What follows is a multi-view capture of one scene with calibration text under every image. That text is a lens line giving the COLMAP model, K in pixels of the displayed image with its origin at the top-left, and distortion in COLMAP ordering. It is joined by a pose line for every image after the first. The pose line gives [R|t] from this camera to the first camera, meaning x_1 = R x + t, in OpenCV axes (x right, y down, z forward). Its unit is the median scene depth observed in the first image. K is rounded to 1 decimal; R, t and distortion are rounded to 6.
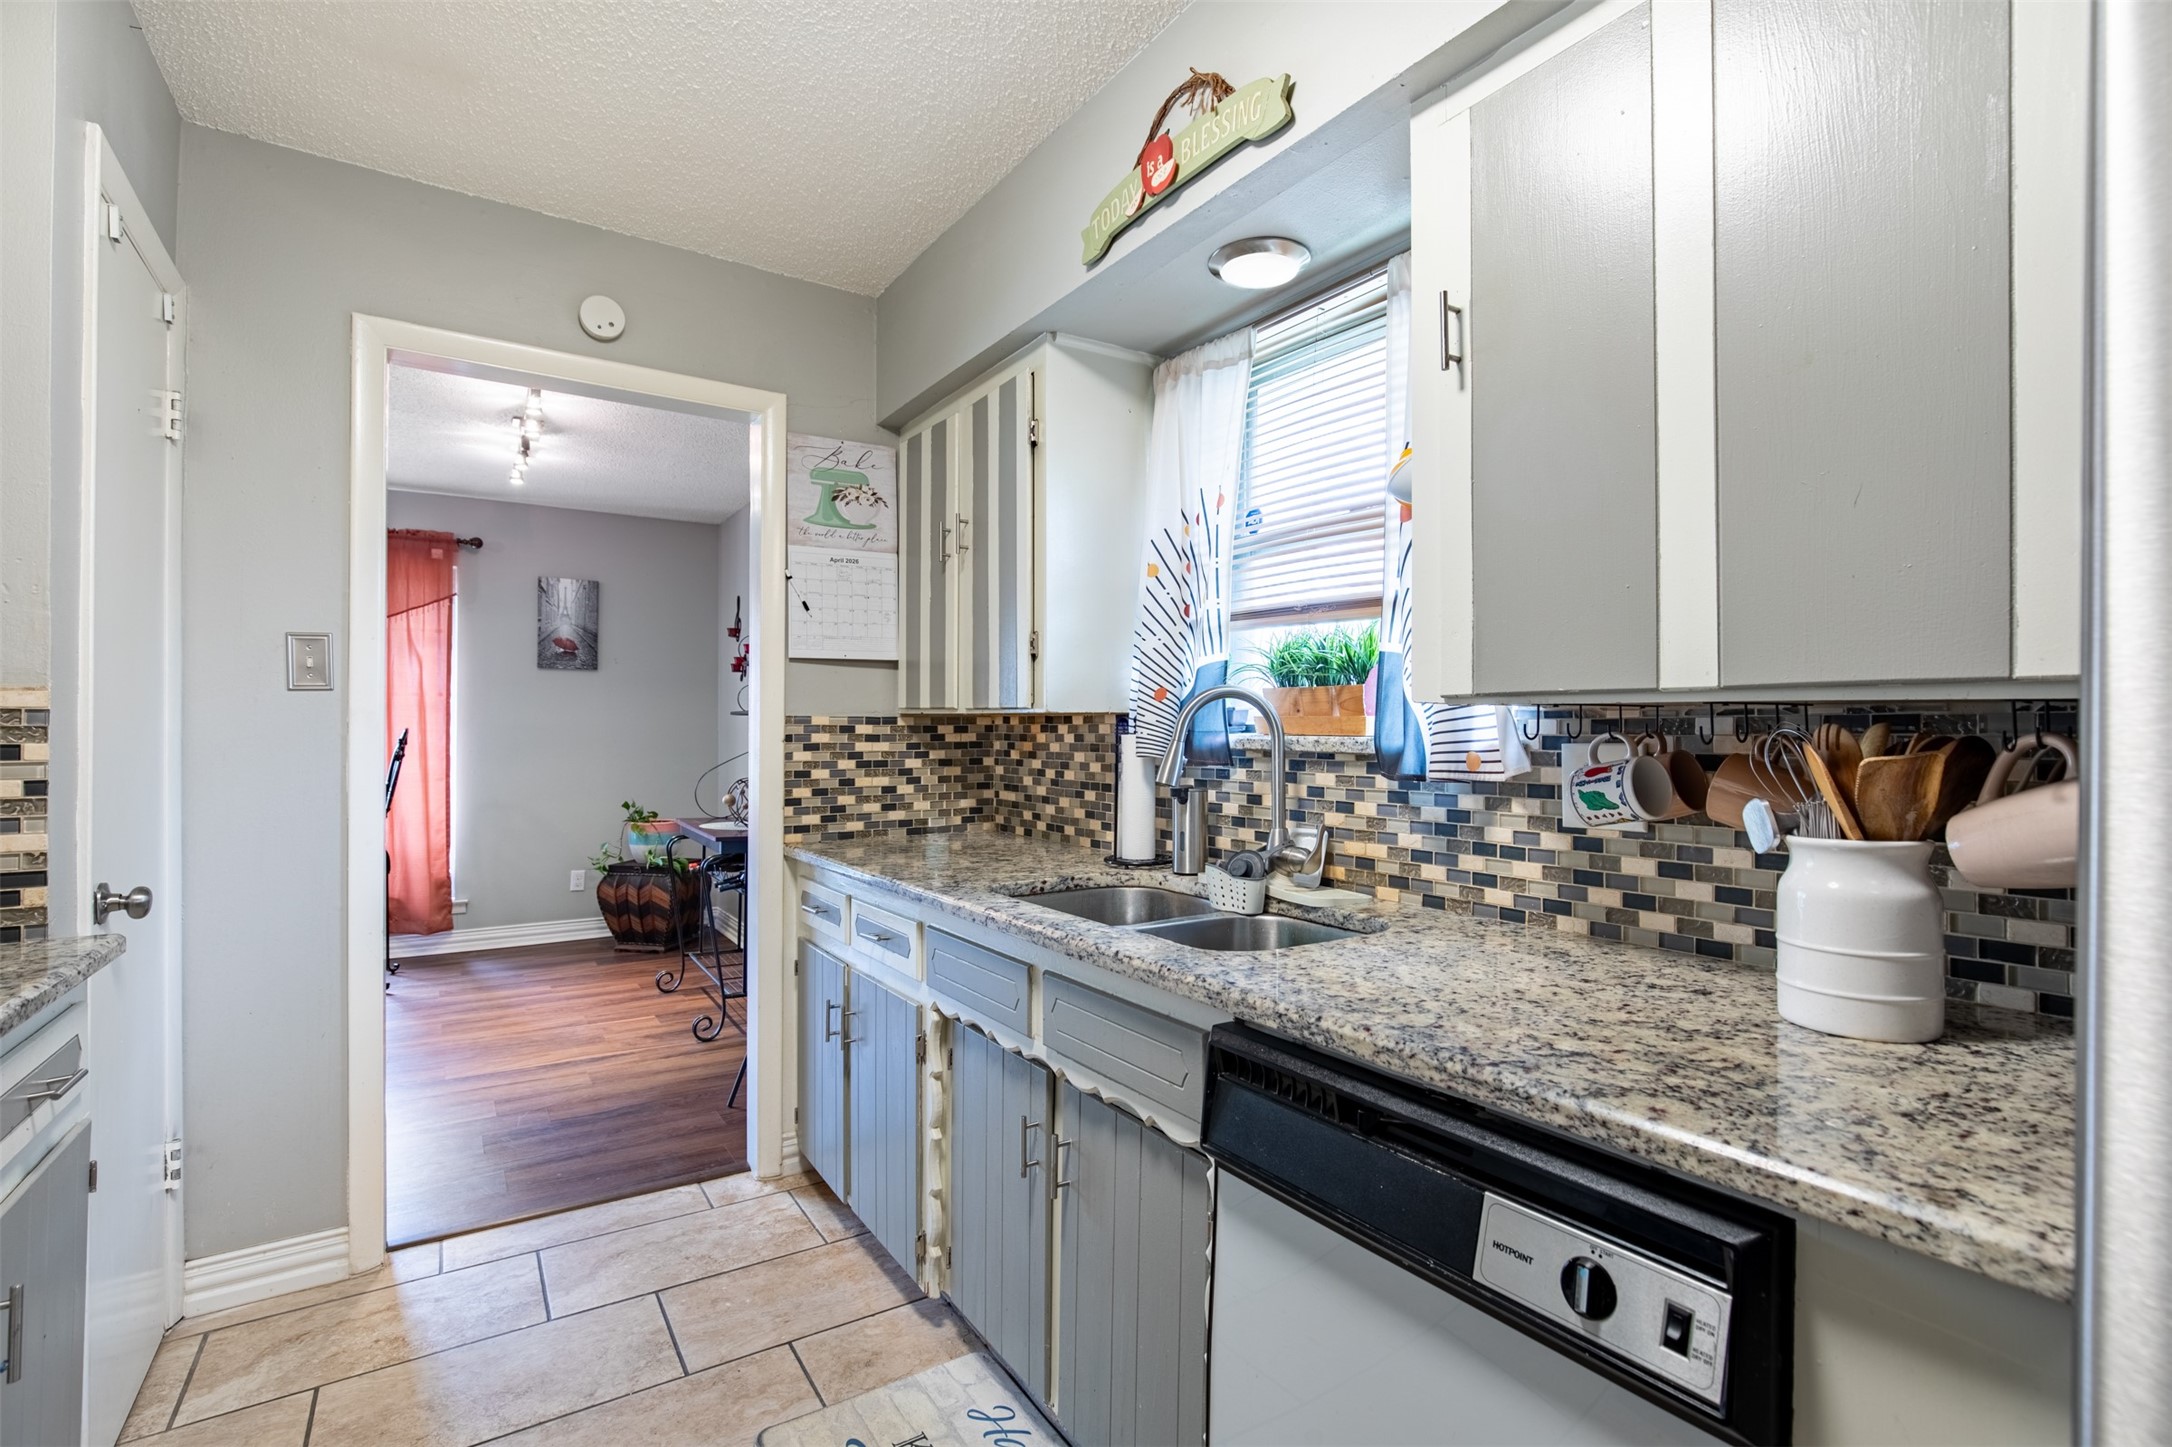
lens RADIAL K [[996.1, 0, 1097.6], [0, 996.1, 732.7], [0, 0, 1]] dist [-0.022568, 0.005969]
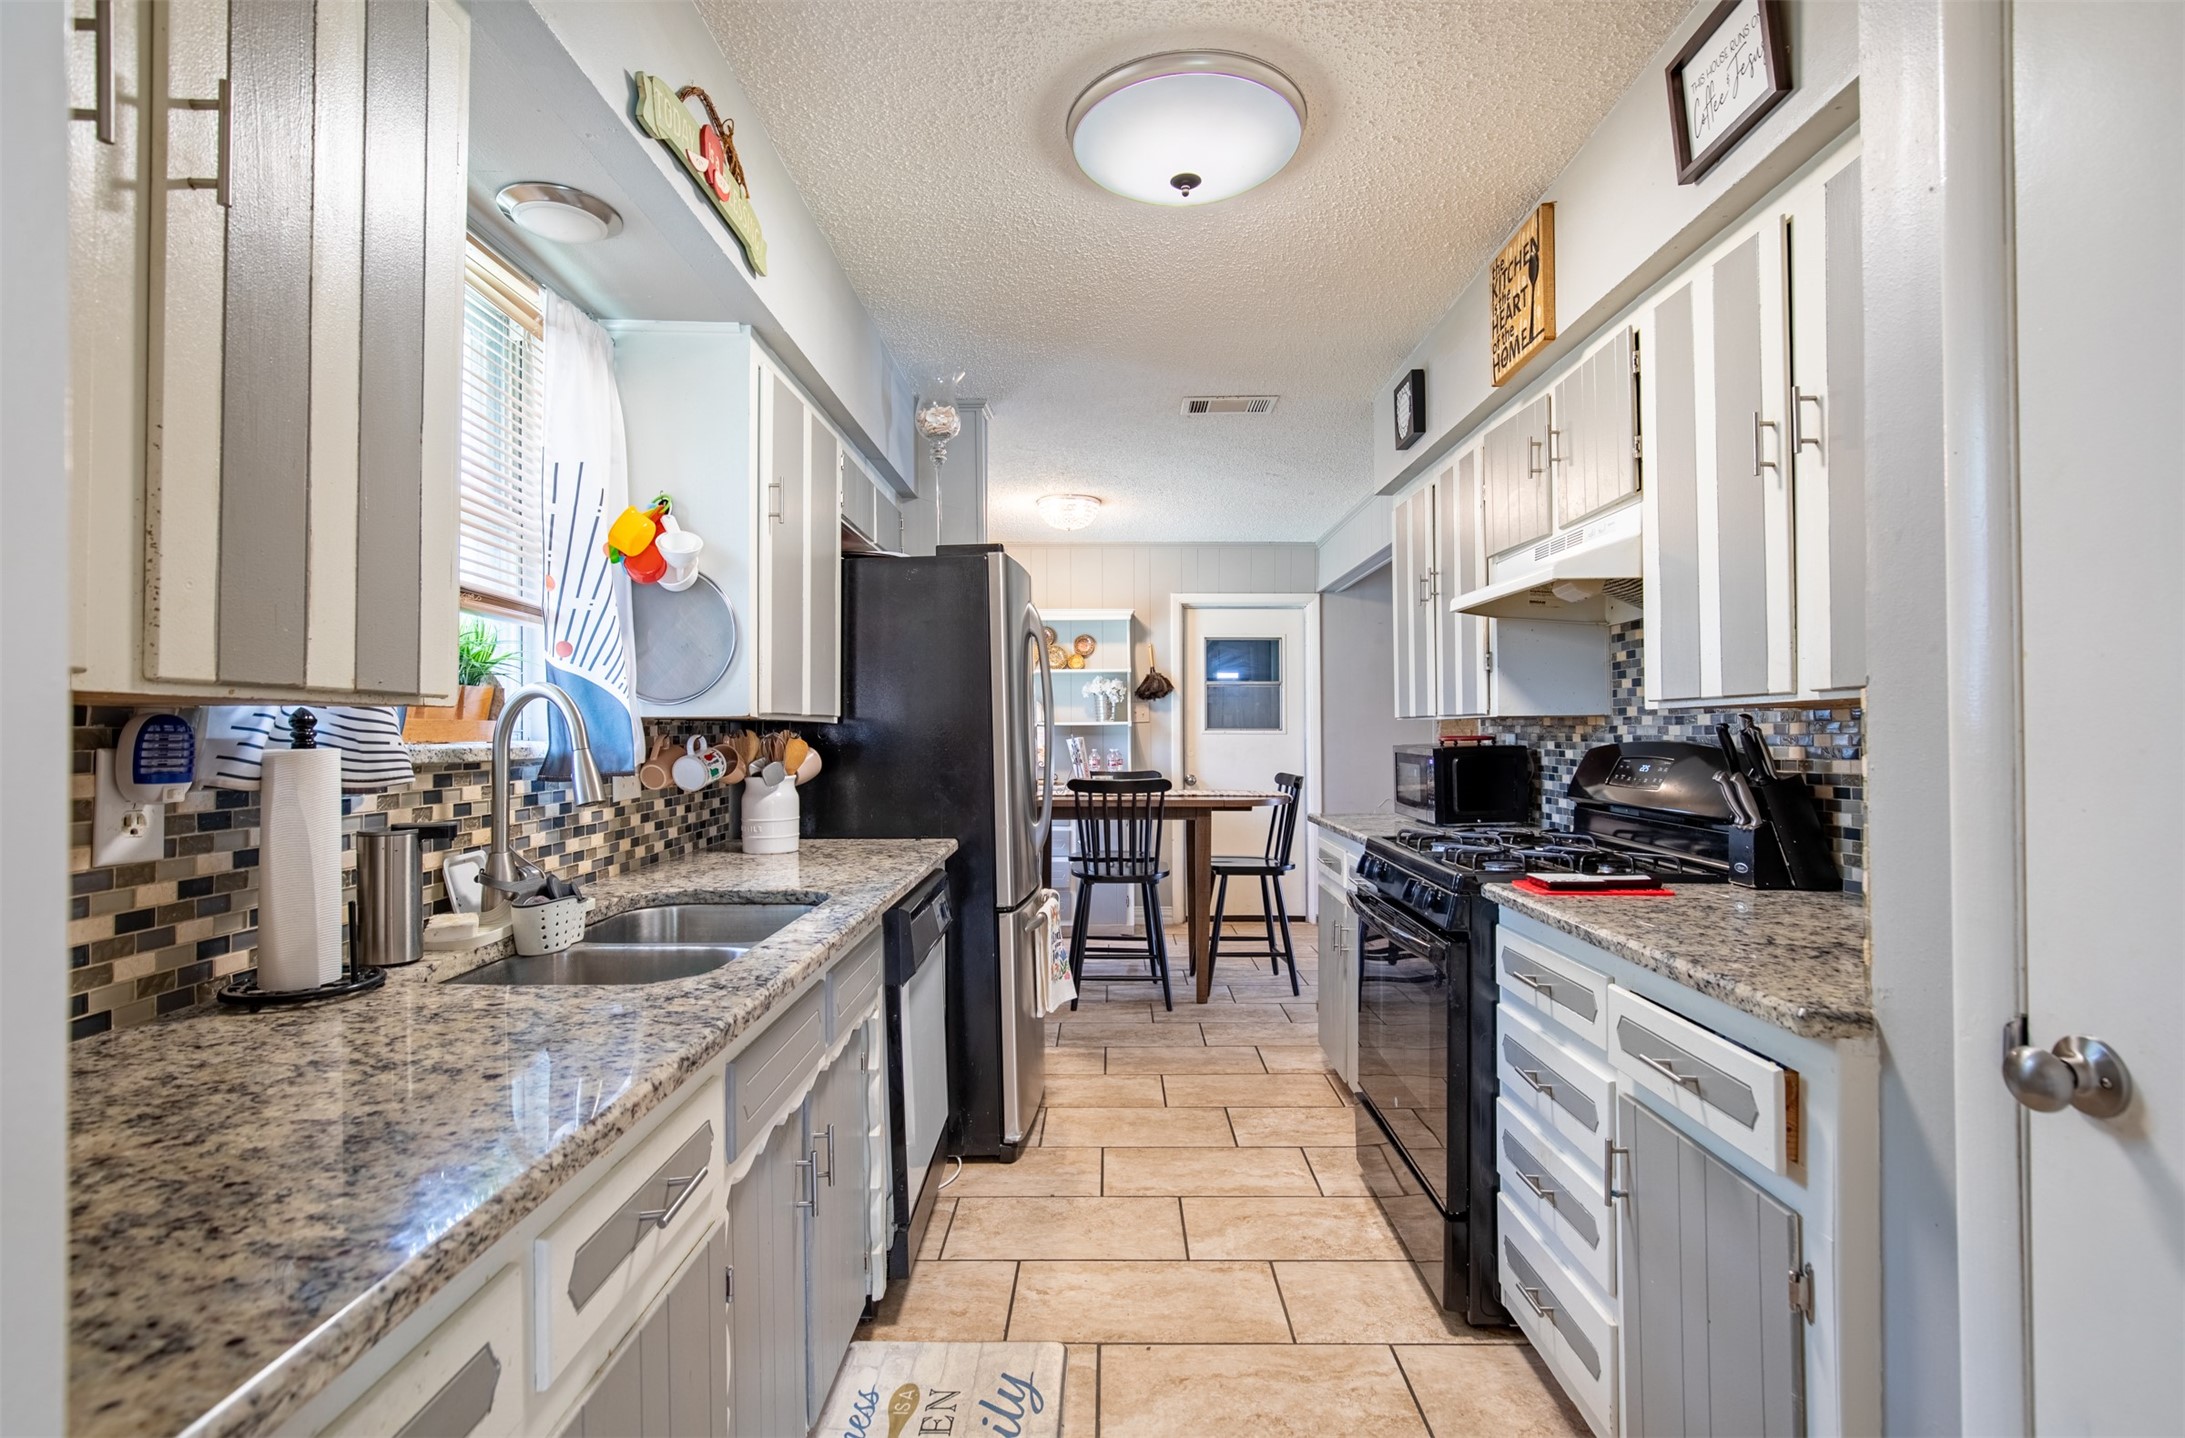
lens RADIAL K [[1051.1, 0, 1092.5], [0, 1051.1, 719.0], [0, 0, 1]] dist [-0.000149, 0.000003]
pose [[-0.826030, 0.005505, 0.563600, -0.519536], [0.003369, 0.999983, -0.004829, -0.008205], [-0.563616, -0.002090, -0.826034, 1.020301]]
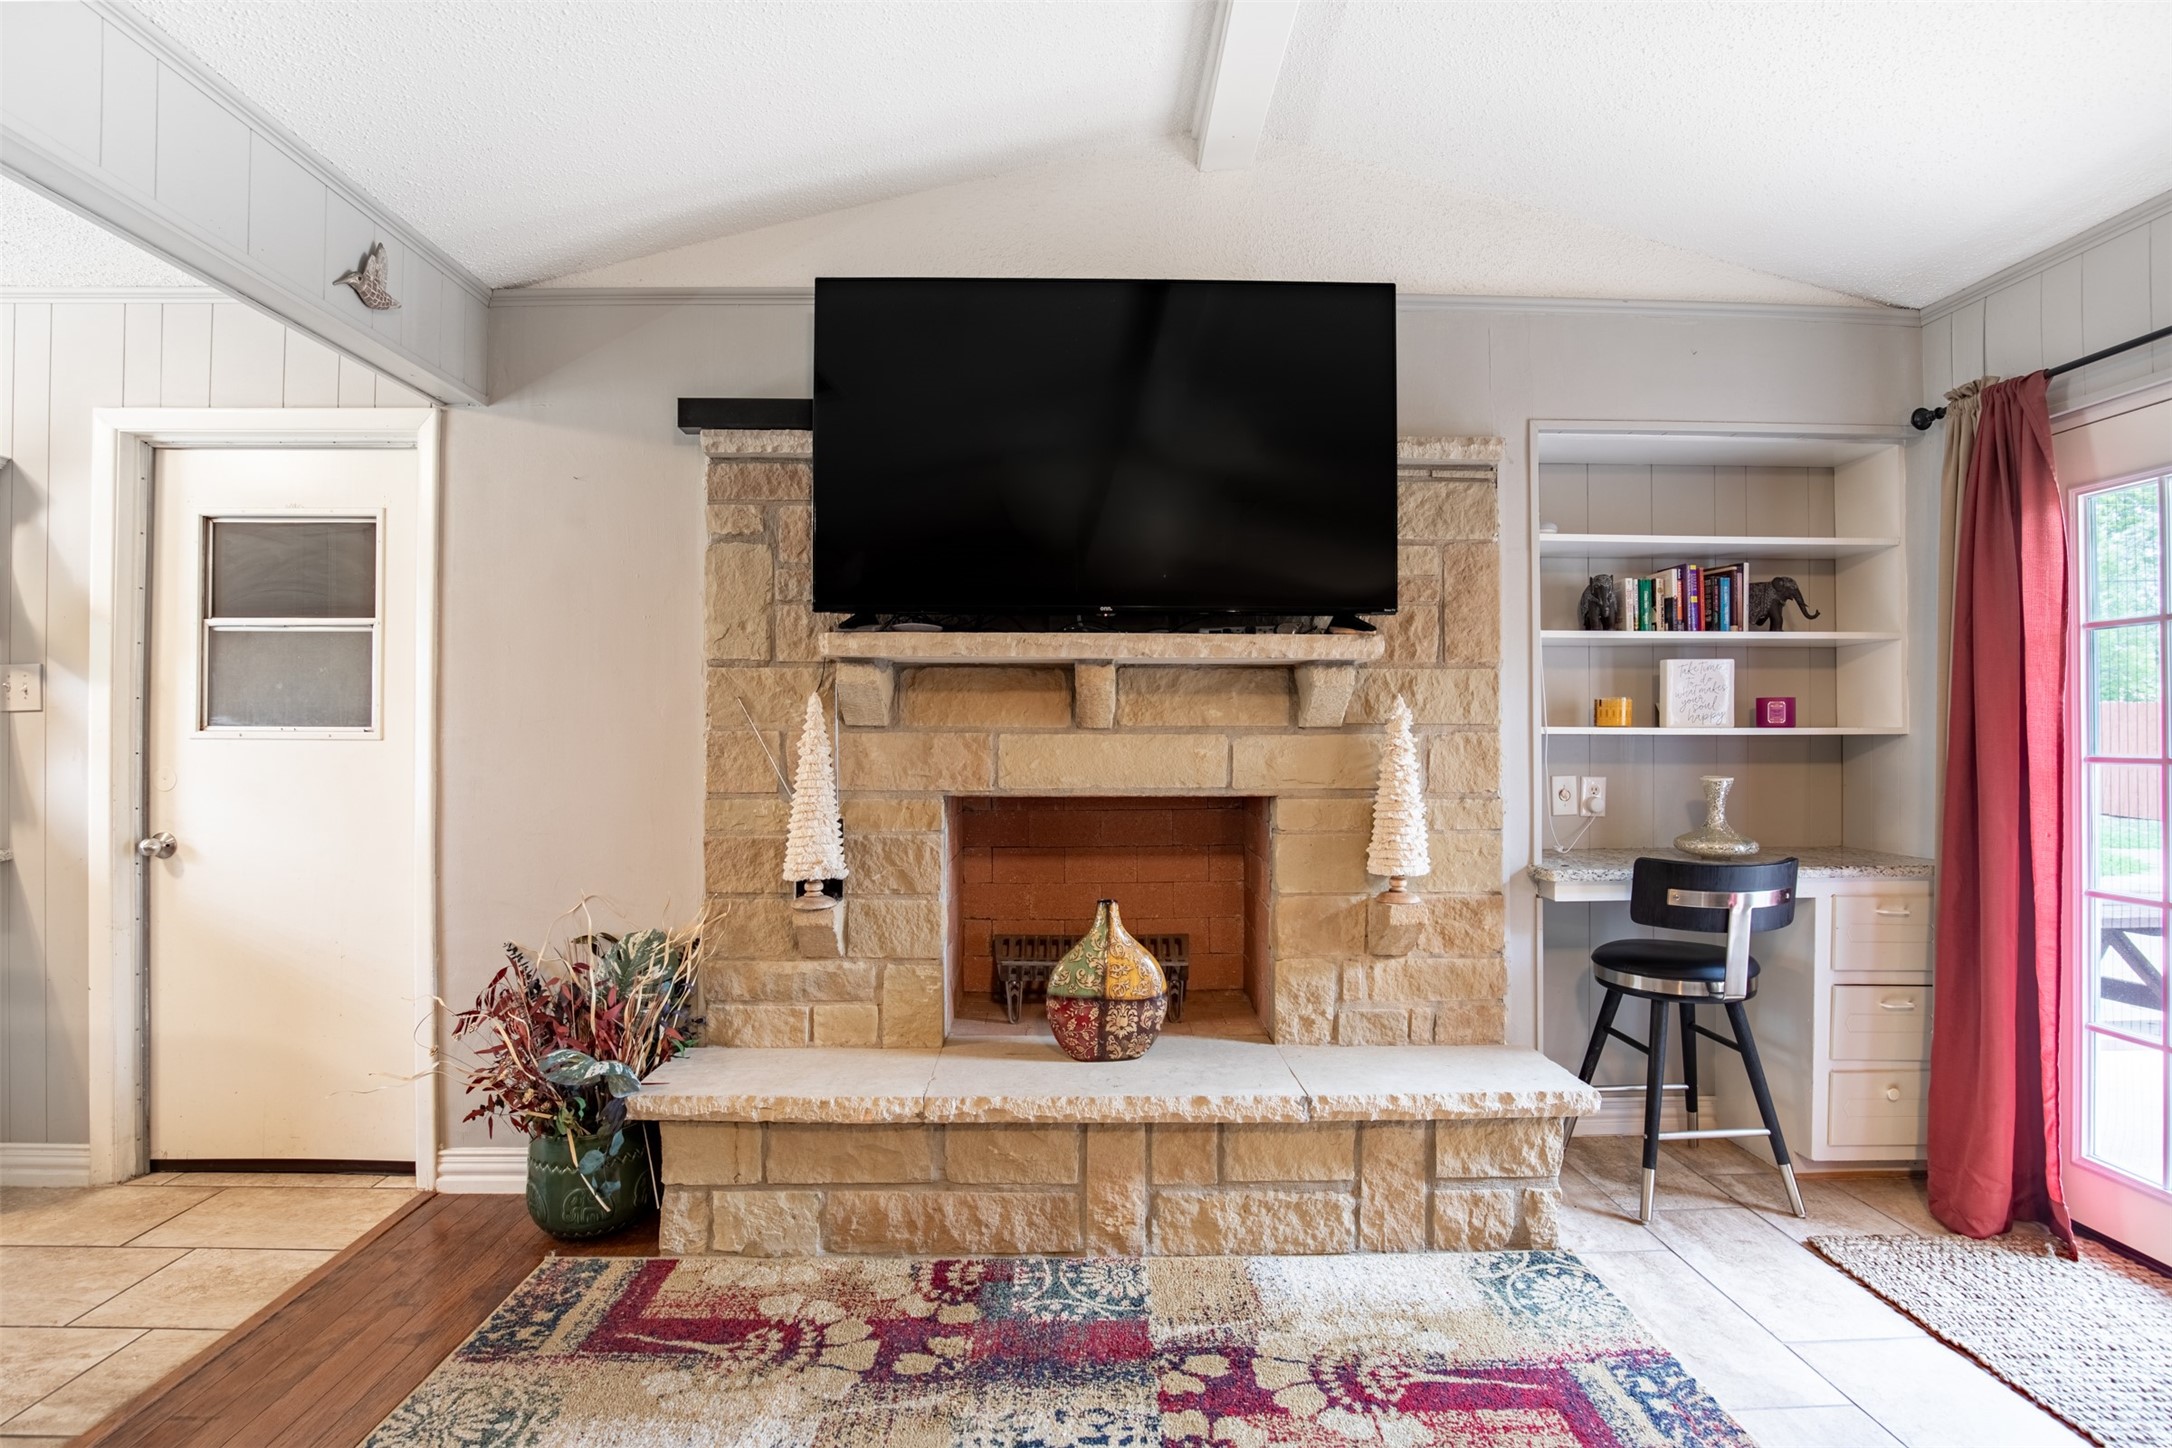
lens RADIAL K [[1012.4, 0, 1089.1], [0, 1012.4, 728.9], [0, 0, 1]] dist [-0.036830, 0.007959]
pose [[-0.846490, -0.001413, 0.532403, -0.647265], [0.000133, 0.999996, 0.002865, 0.002854], [-0.532405, 0.002496, -0.846486, -0.808017]]
